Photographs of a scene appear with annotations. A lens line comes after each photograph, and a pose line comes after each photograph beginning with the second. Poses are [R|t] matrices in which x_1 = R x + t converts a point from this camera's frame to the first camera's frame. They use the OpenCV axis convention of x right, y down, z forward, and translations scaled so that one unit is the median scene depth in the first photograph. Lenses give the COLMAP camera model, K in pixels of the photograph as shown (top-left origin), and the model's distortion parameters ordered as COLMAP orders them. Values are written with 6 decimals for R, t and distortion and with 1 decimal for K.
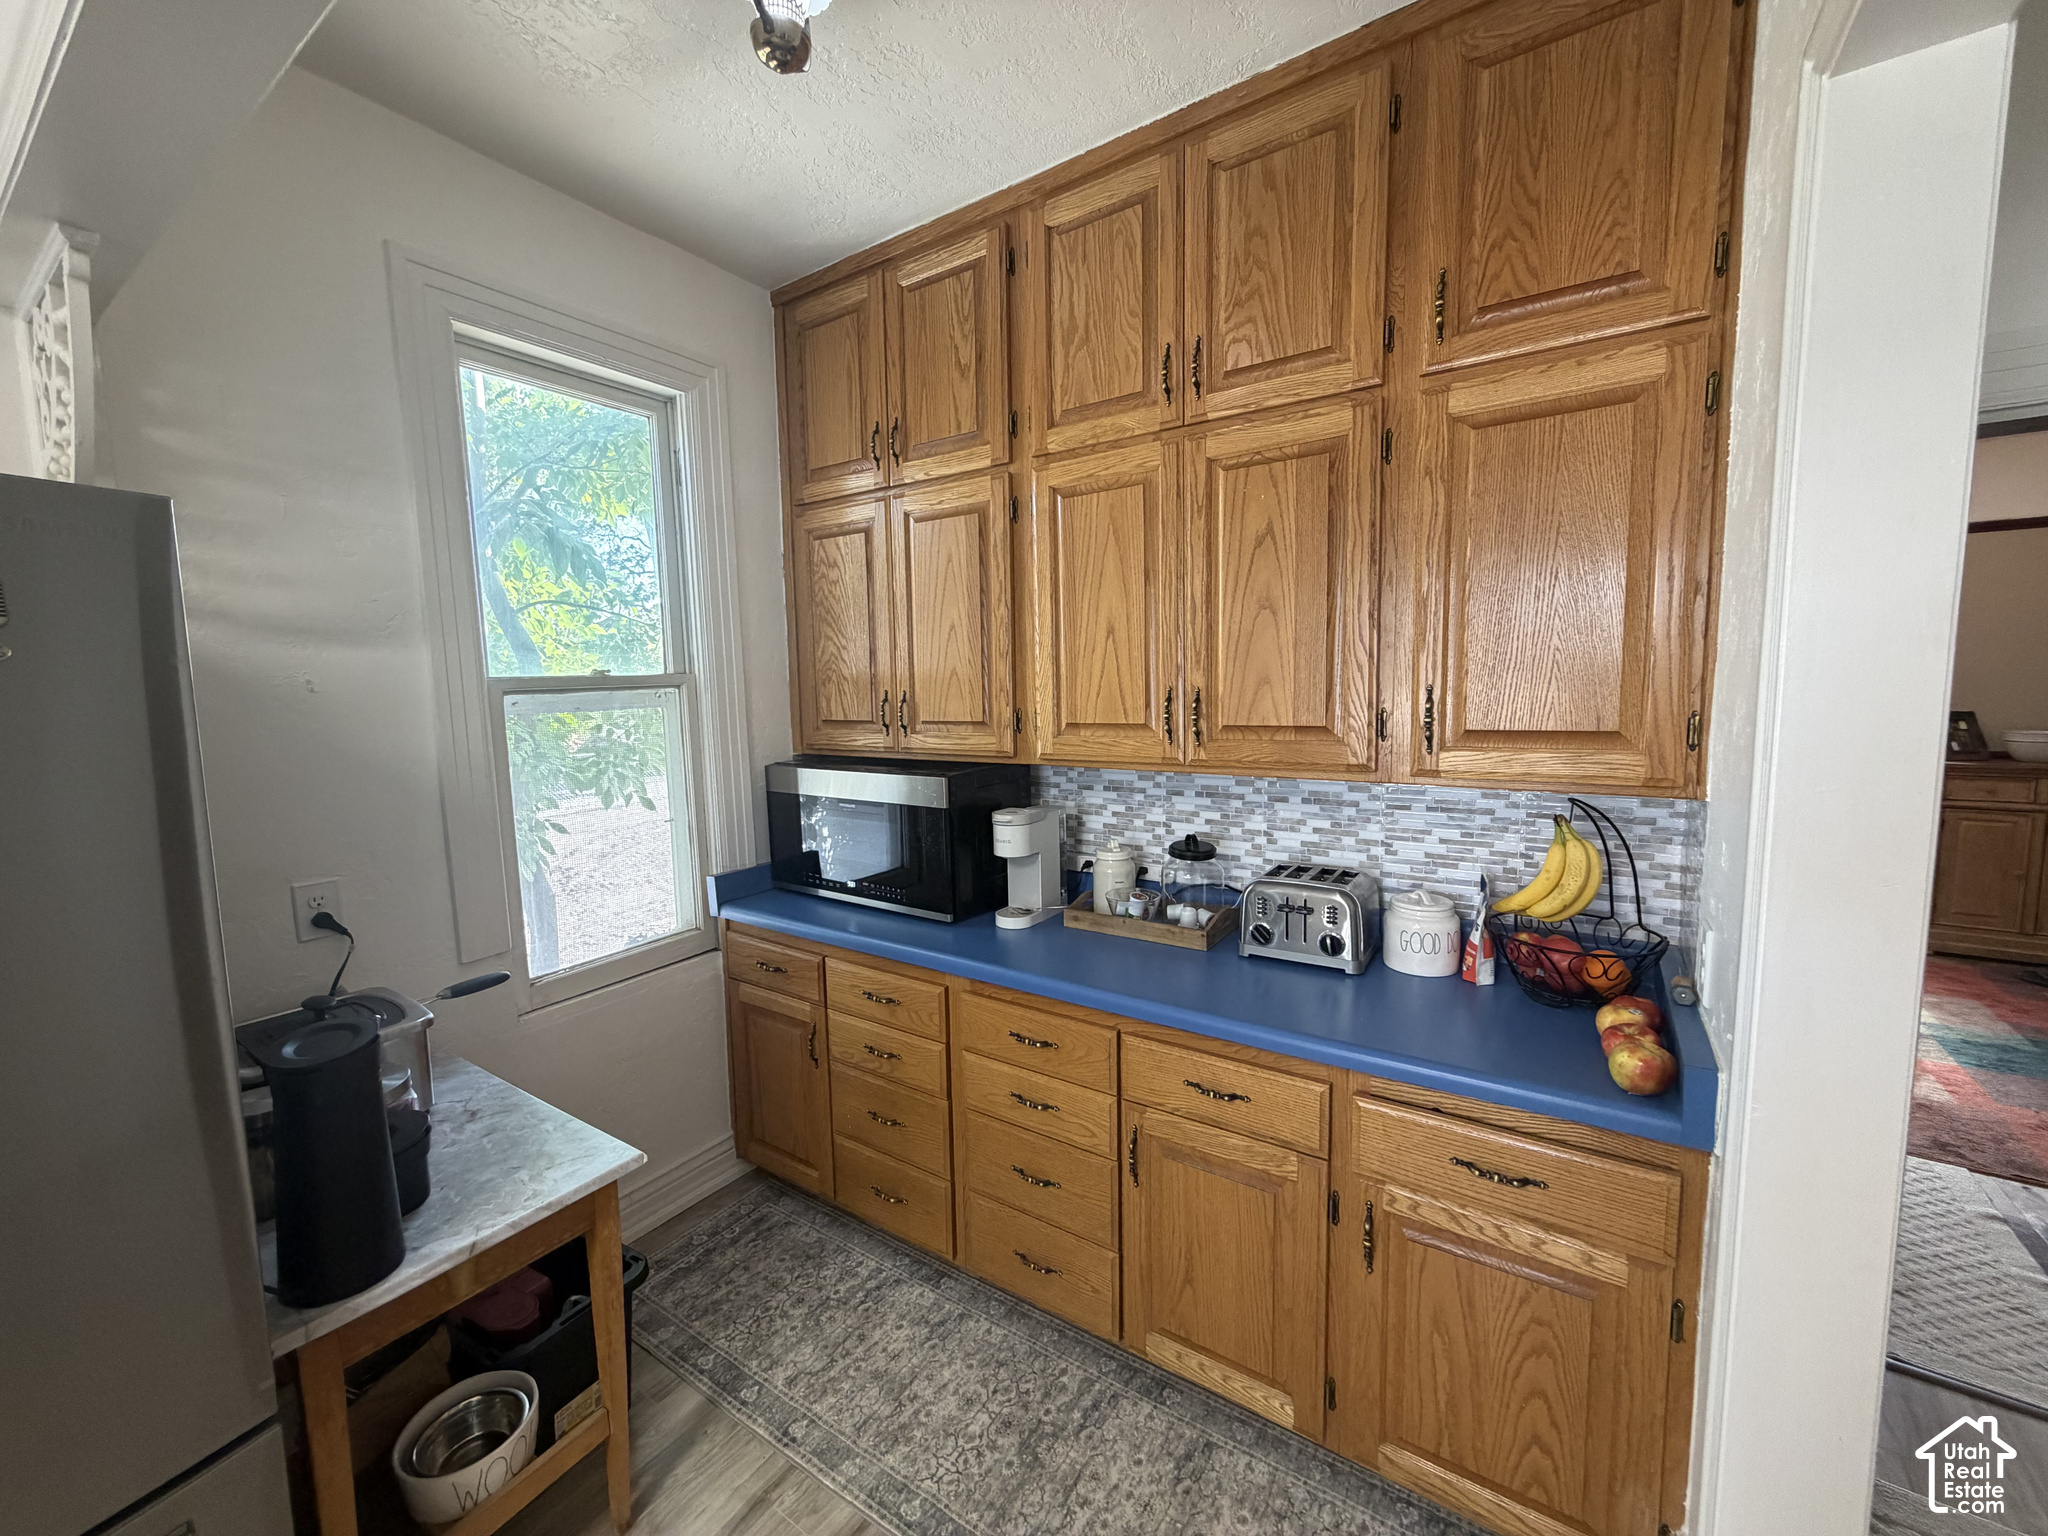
lens RADIAL K [[817.4, 0, 1019.6], [0, 817.4, 765.4], [0, 0, 1]] dist [-0.000660, 0.000252]
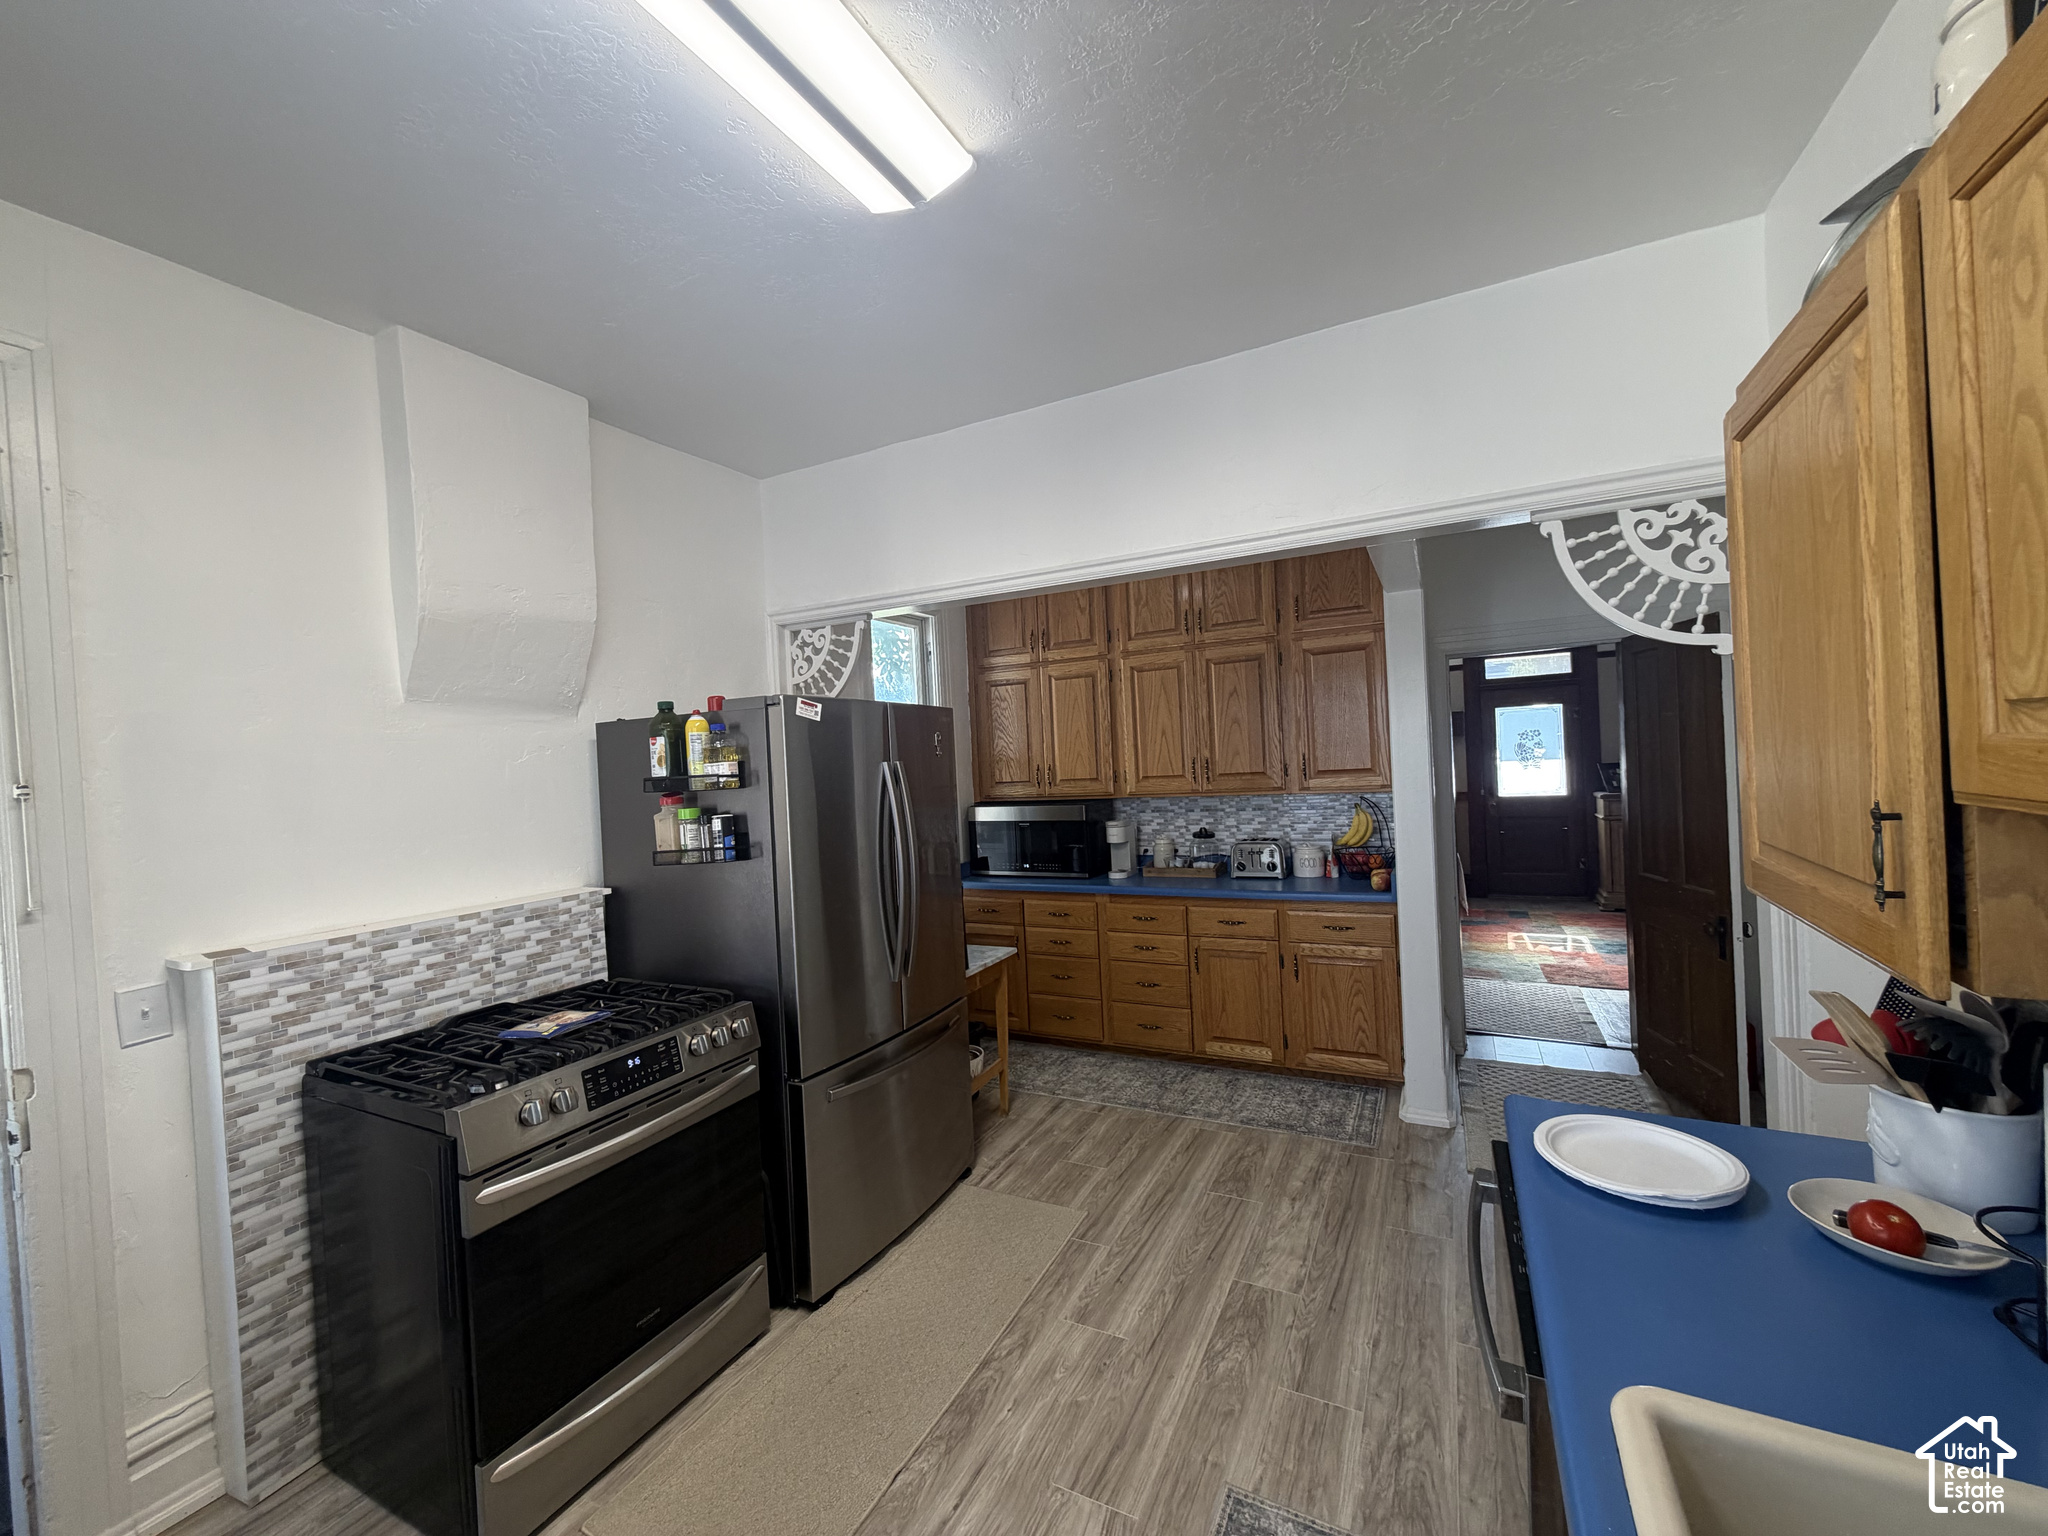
lens RADIAL K [[816.2, 0, 1029.4], [0, 816.2, 767.3], [0, 0, 1]] dist [-0.002688, -0.000046]
pose [[0.992079, -0.027608, 0.122547, -0.542797], [0.039900, 0.994286, -0.099009, 0.135610], [-0.119114, 0.103115, 0.987512, -1.159869]]
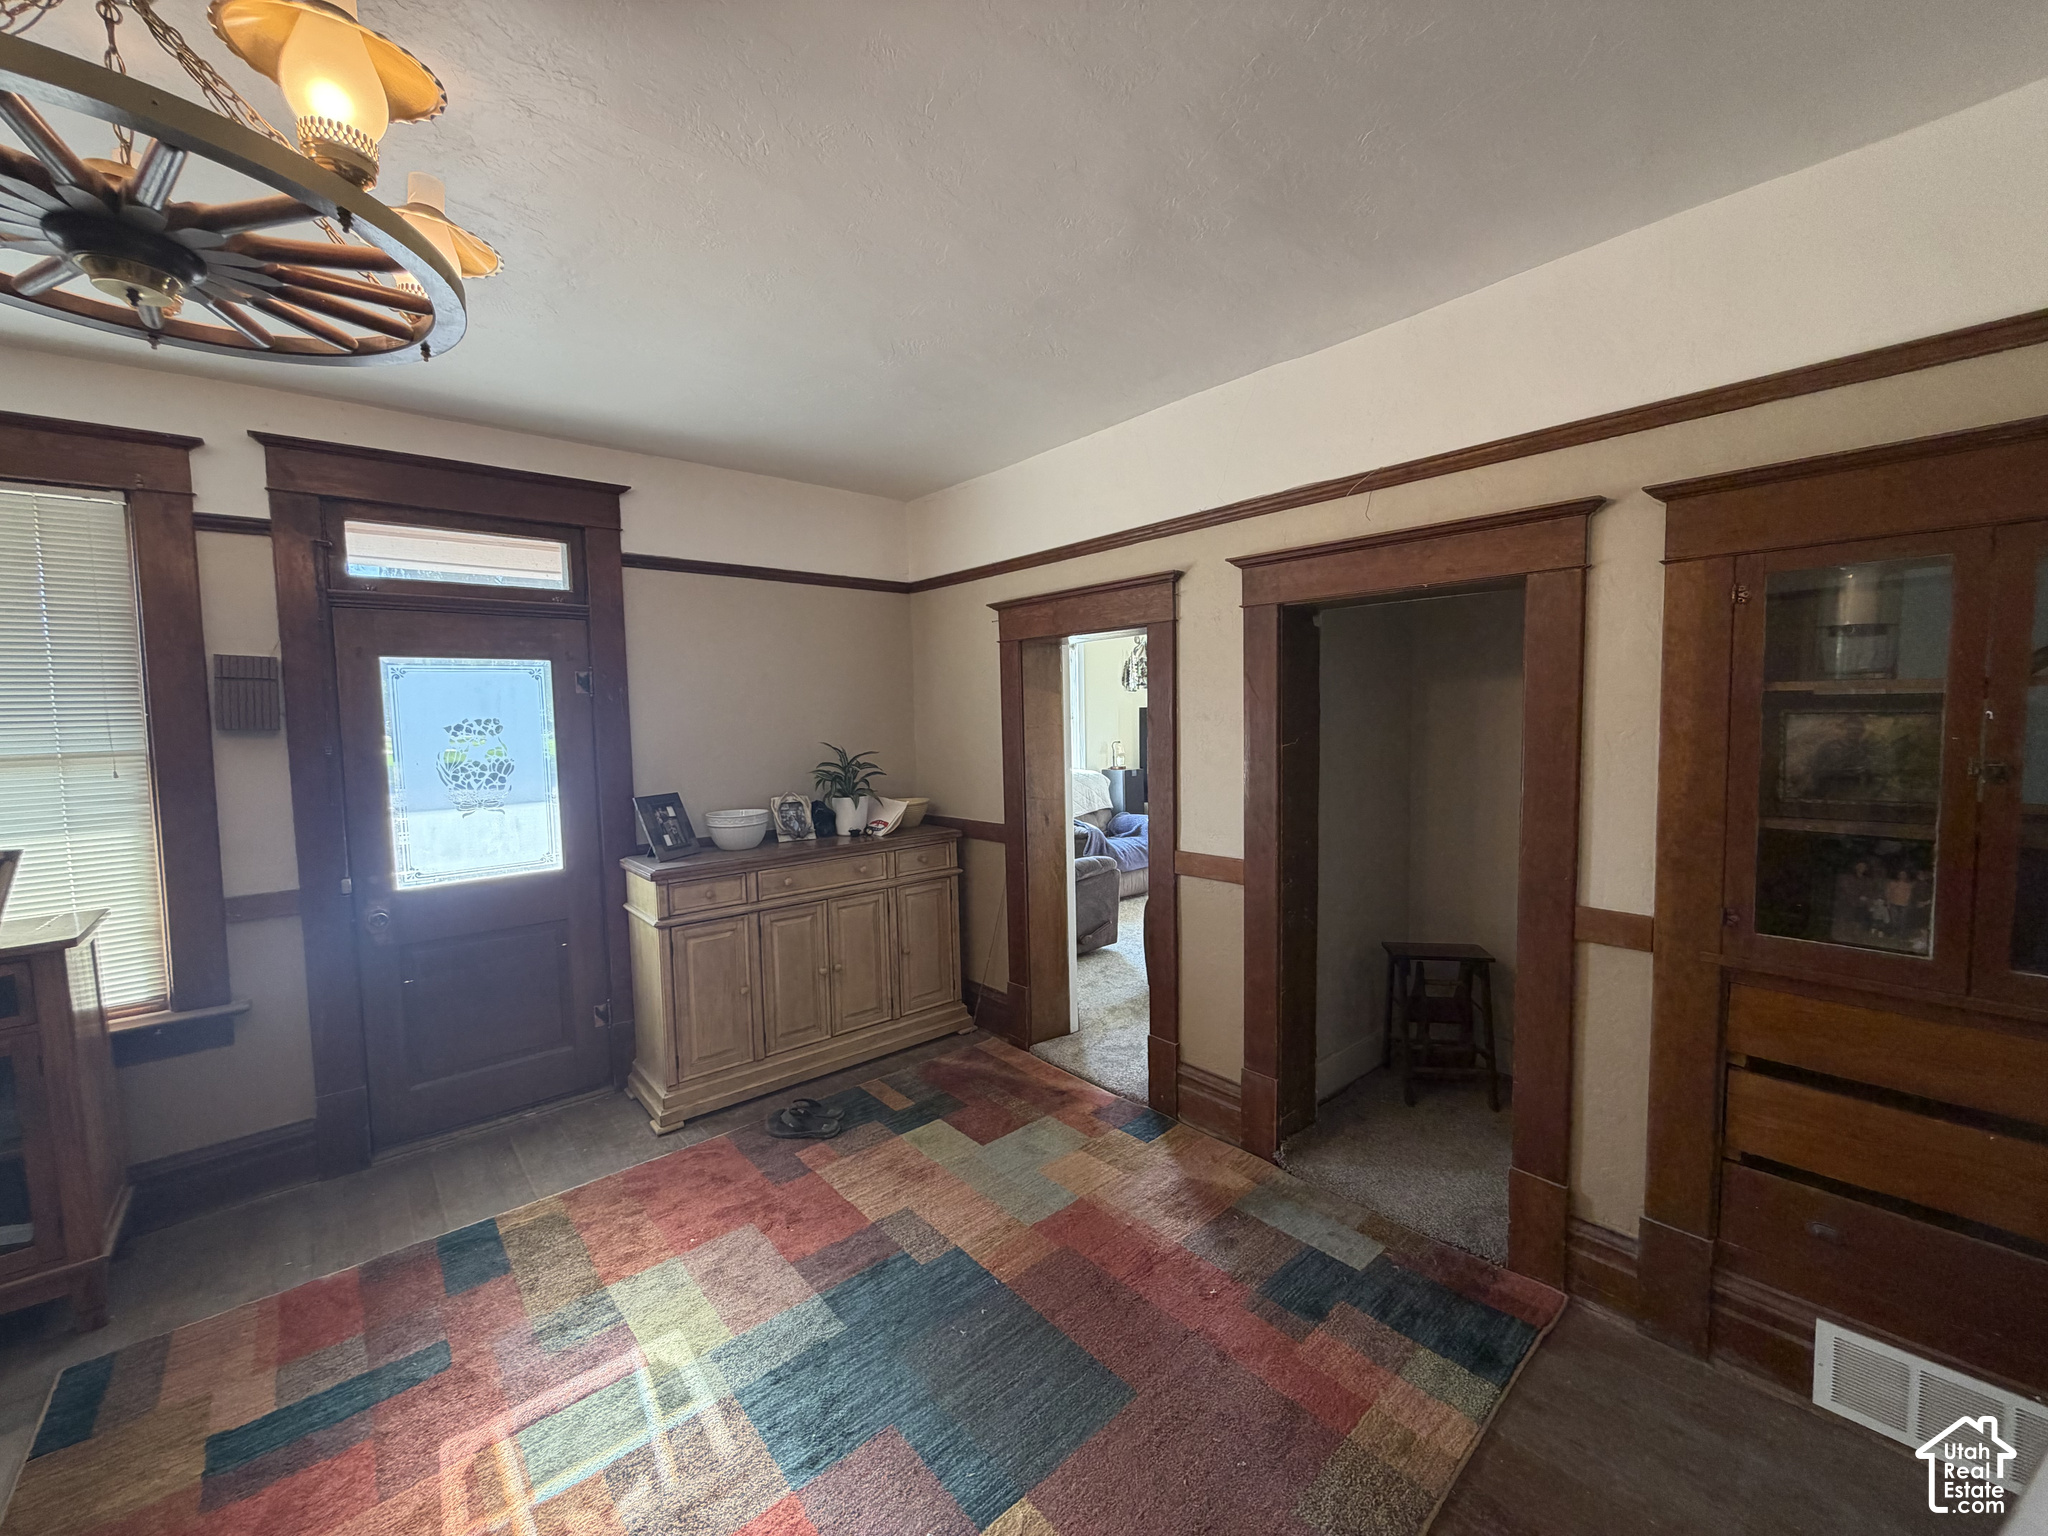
lens RADIAL K [[816.2, 0, 1029.4], [0, 816.2, 767.3], [0, 0, 1]] dist [-0.002688, -0.000046]
pose [[0.258885, -0.046091, 0.964808, 1.219464], [0.119466, 0.992719, 0.015368, -0.160967], [-0.958492, 0.111283, 0.262506, 1.149732]]
